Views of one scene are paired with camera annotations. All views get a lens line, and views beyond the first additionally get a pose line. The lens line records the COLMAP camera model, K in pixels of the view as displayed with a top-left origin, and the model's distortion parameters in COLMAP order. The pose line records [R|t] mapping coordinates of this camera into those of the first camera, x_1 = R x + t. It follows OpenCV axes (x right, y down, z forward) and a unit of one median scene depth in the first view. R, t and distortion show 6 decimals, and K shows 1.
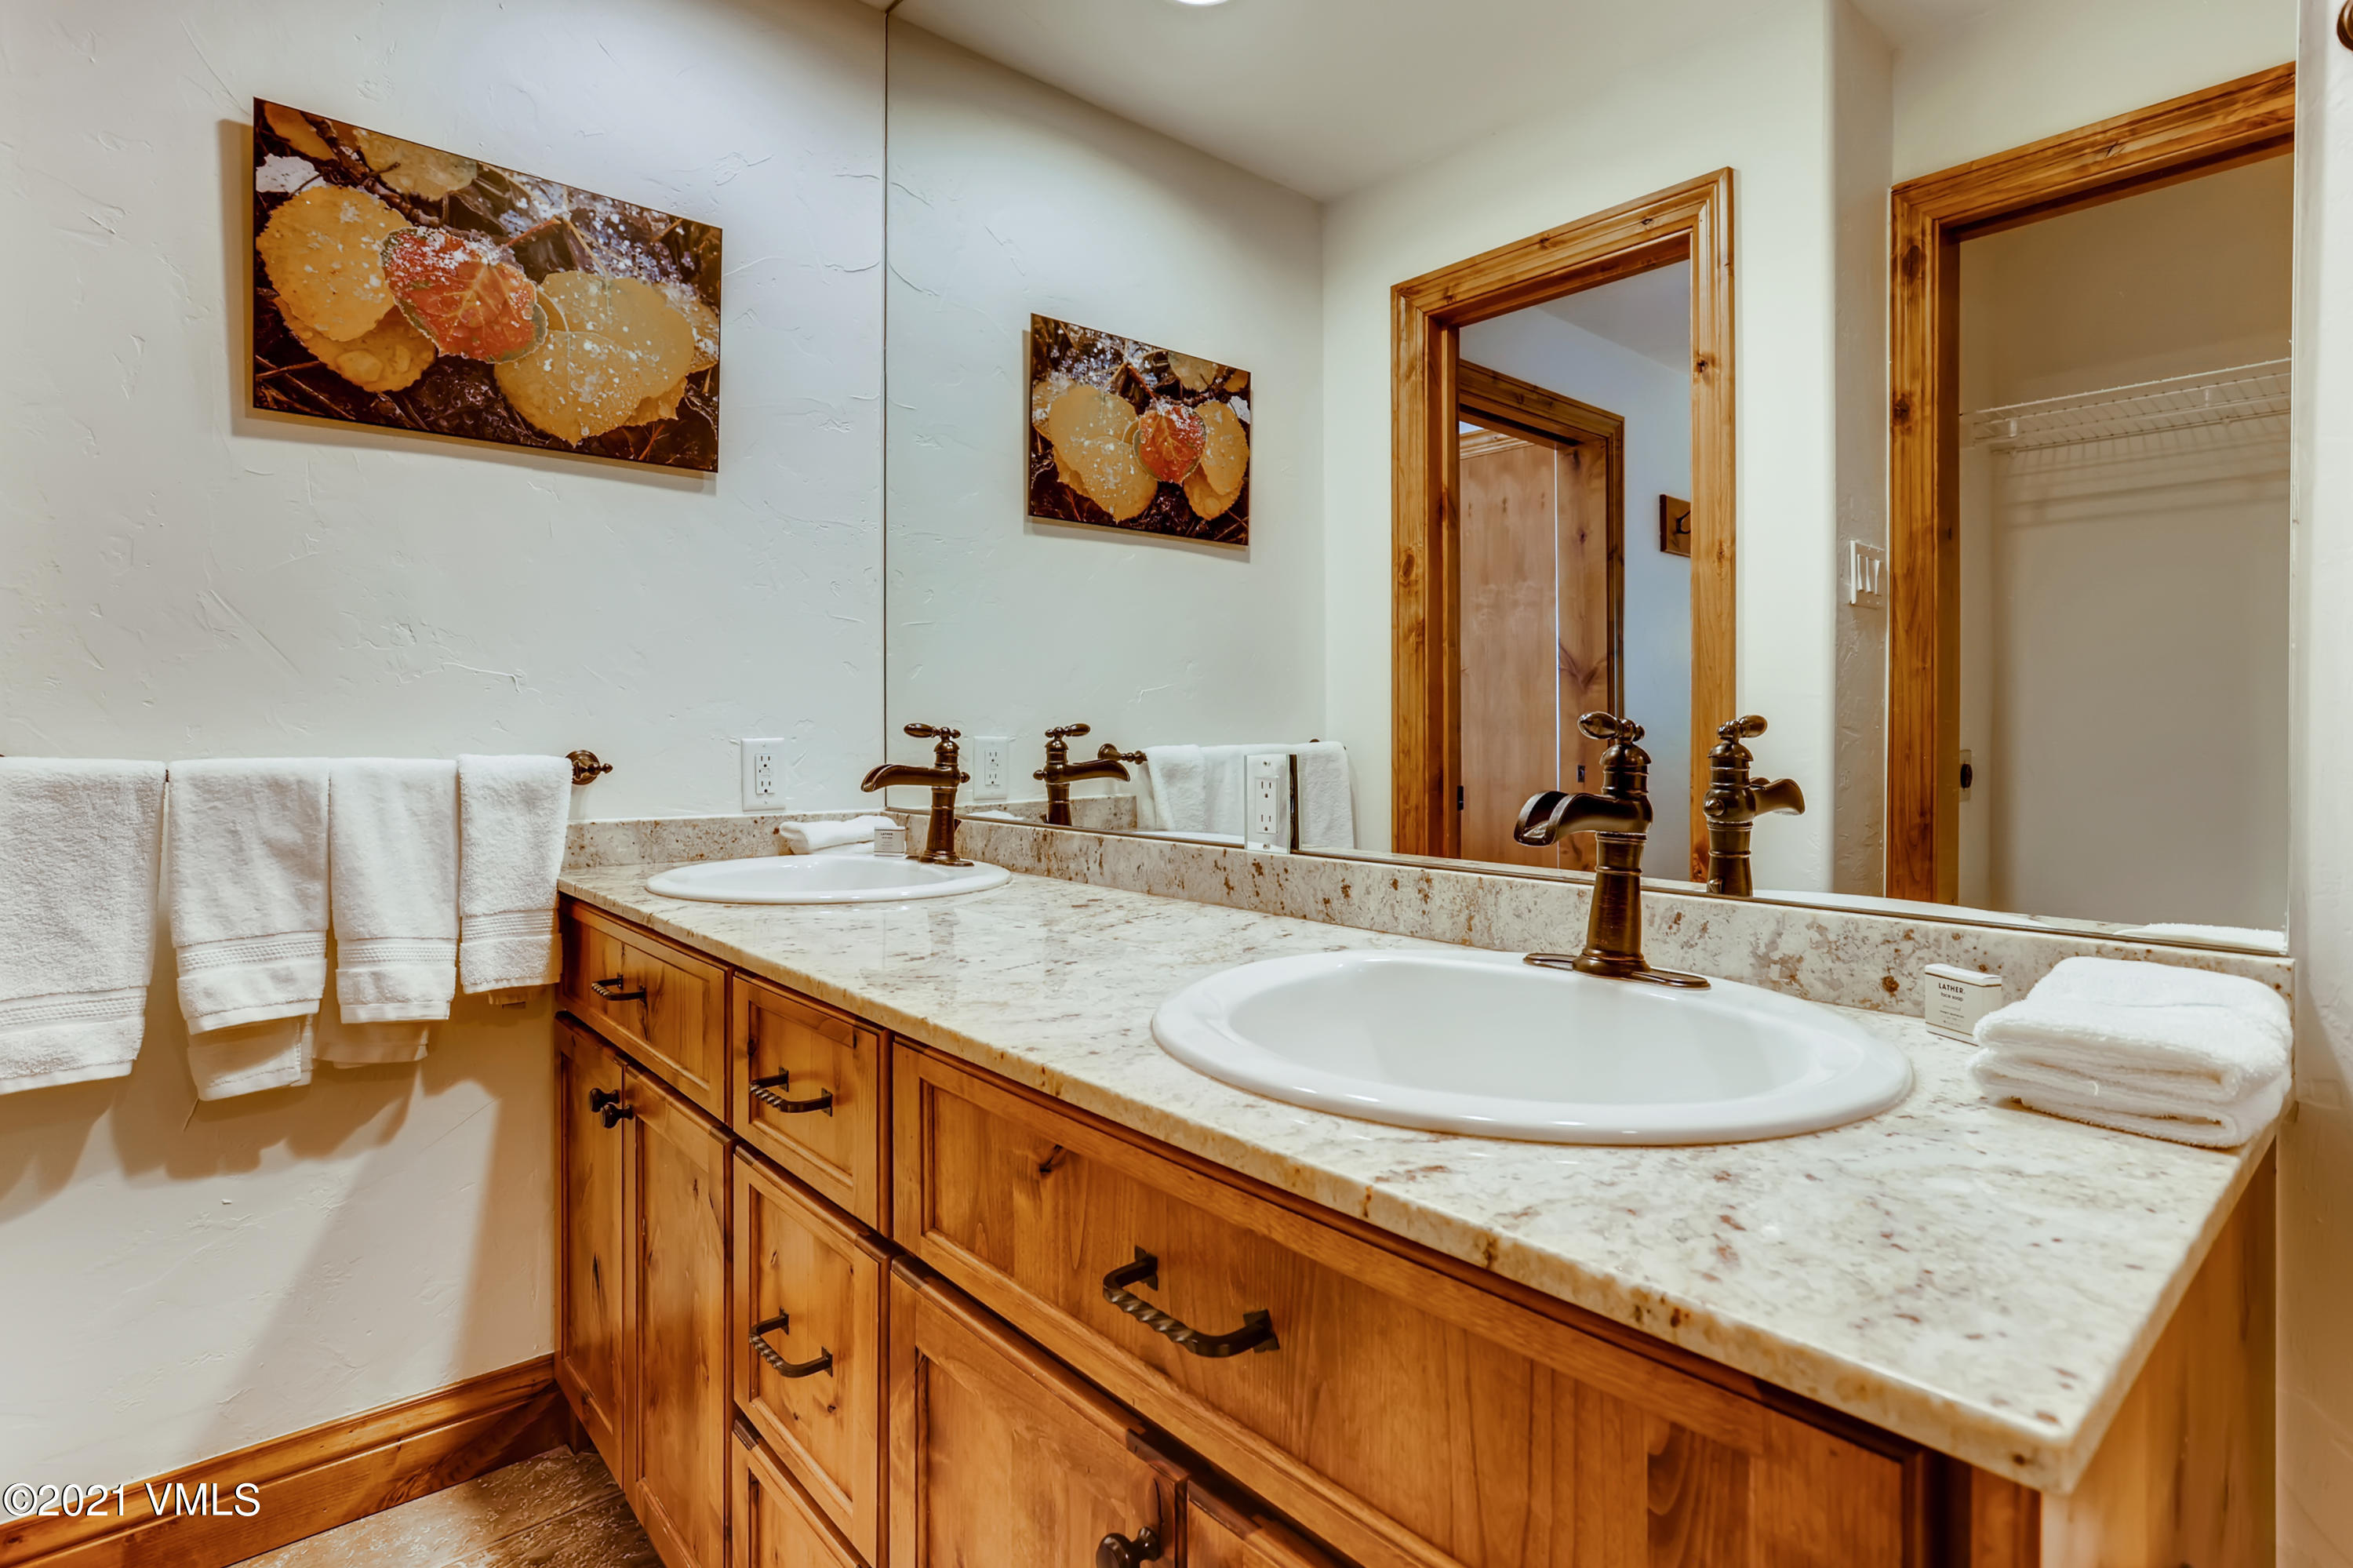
lens RADIAL K [[1157.4, 0, 1172.1], [0, 1157.4, 765.5], [0, 0, 1]] dist [-0.031183, 0.021519]
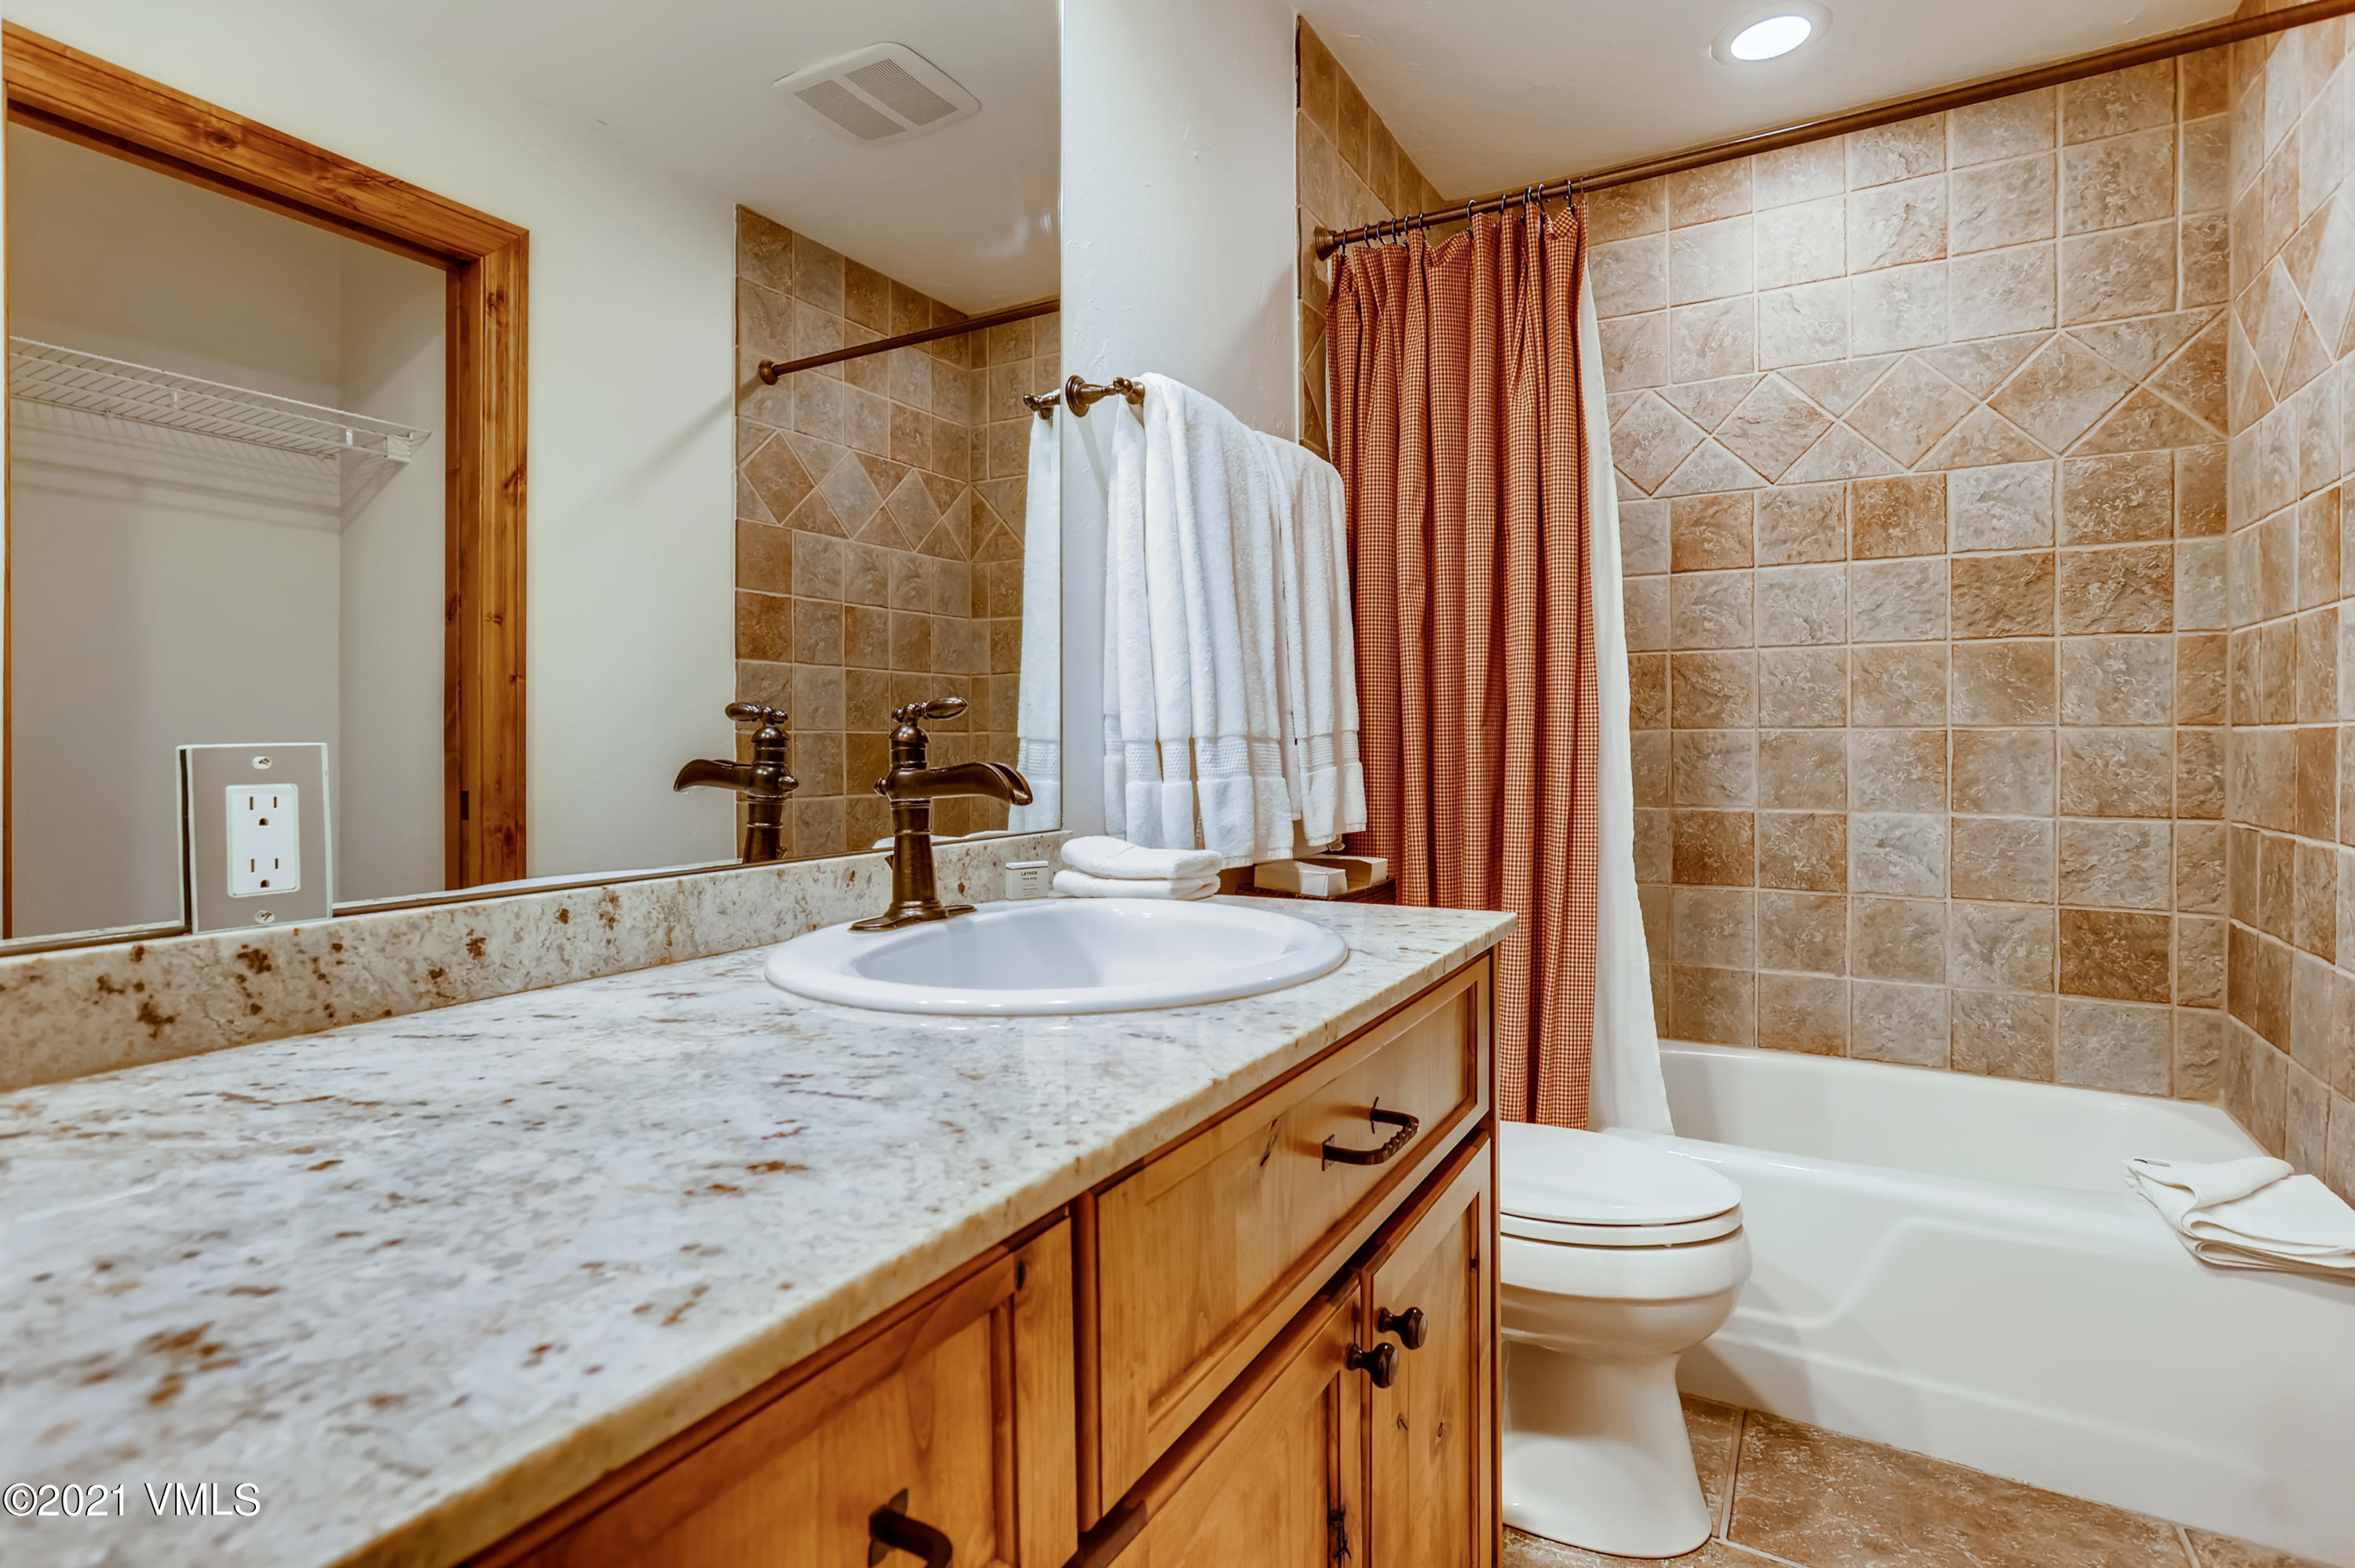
lens RADIAL K [[1150.9, 0, 1167.9], [0, 1150.9, 740.1], [0, 0, 1]] dist [-0.003175, 0.007016]
pose [[-0.322606, -0.002770, 0.946529, -0.637503], [0.022115, 0.999701, 0.010463, -0.009325], [-0.946275, 0.024308, -0.322449, 0.881573]]
